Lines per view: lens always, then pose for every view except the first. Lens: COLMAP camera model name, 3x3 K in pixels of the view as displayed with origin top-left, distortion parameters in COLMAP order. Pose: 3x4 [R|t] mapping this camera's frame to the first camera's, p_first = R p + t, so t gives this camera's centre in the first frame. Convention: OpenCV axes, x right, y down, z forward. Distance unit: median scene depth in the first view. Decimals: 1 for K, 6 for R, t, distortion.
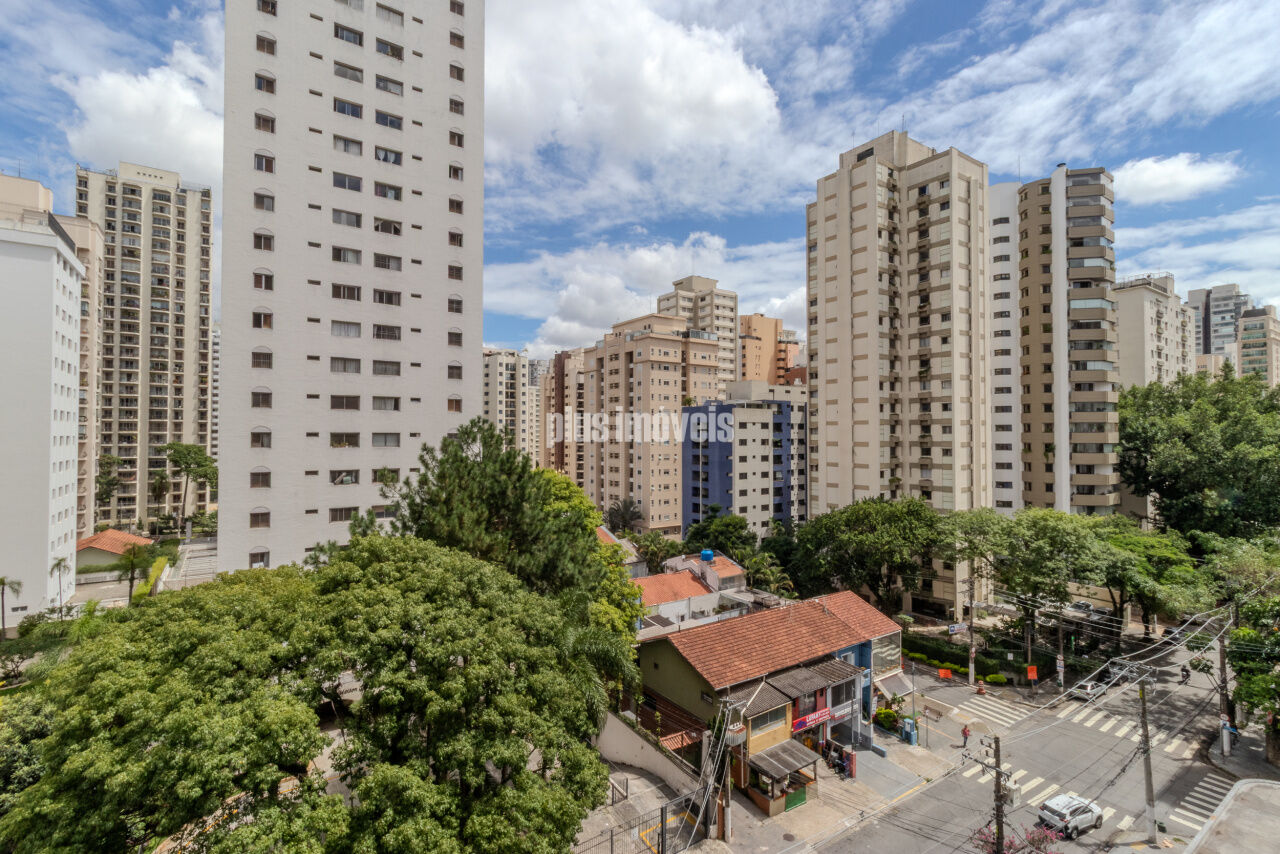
lens RADIAL K [[592.2, 0, 643.6], [0, 592.2, 425.5], [0, 0, 1]] dist [0.004309, 0.000285]
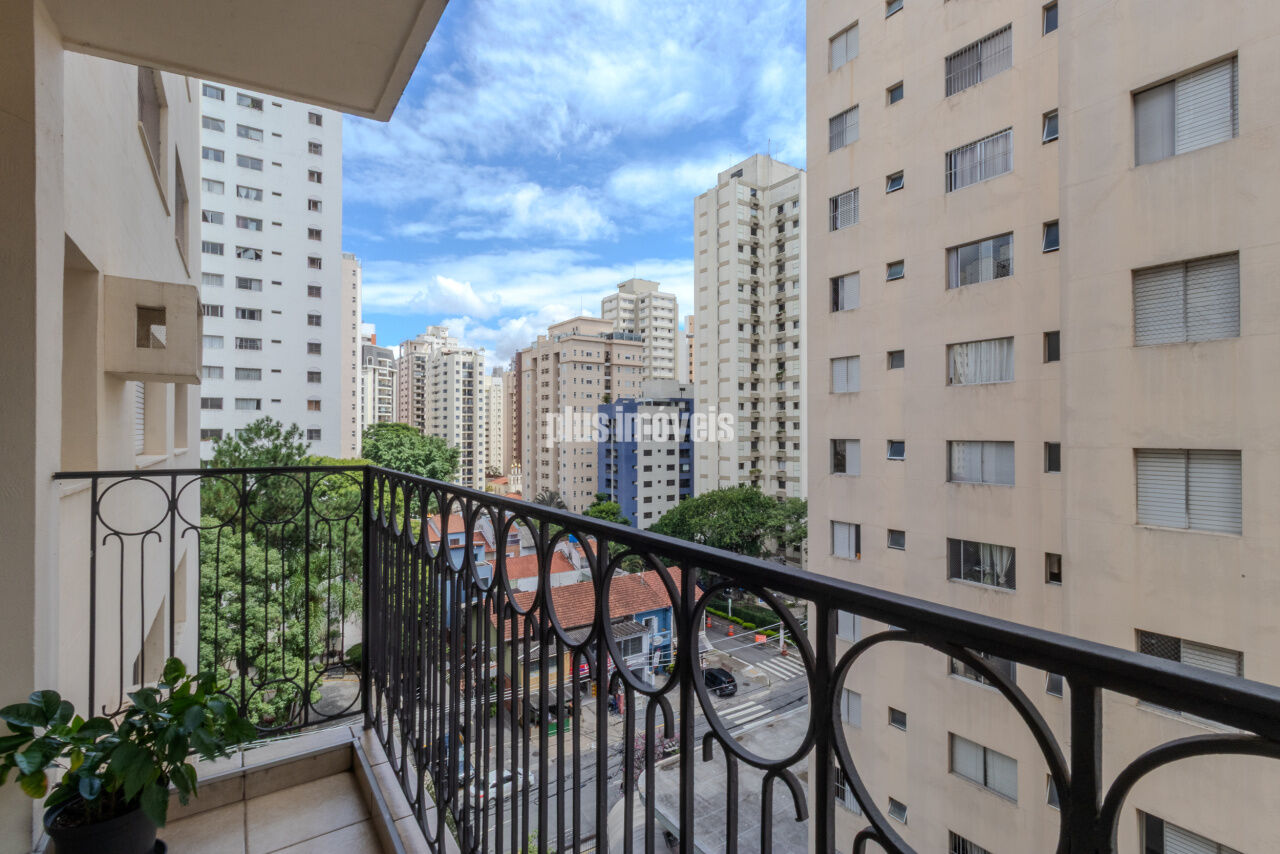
lens RADIAL K [[592.2, 0, 639.4], [0, 592.2, 427.8], [0, 0, 1]] dist [0.004309, 0.000285]
pose [[0.999987, 0.000155, -0.005072, 0.212059], [-0.000097, 0.999935, 0.011391, -0.001863], [0.005073, -0.011391, 0.999922, -0.108283]]
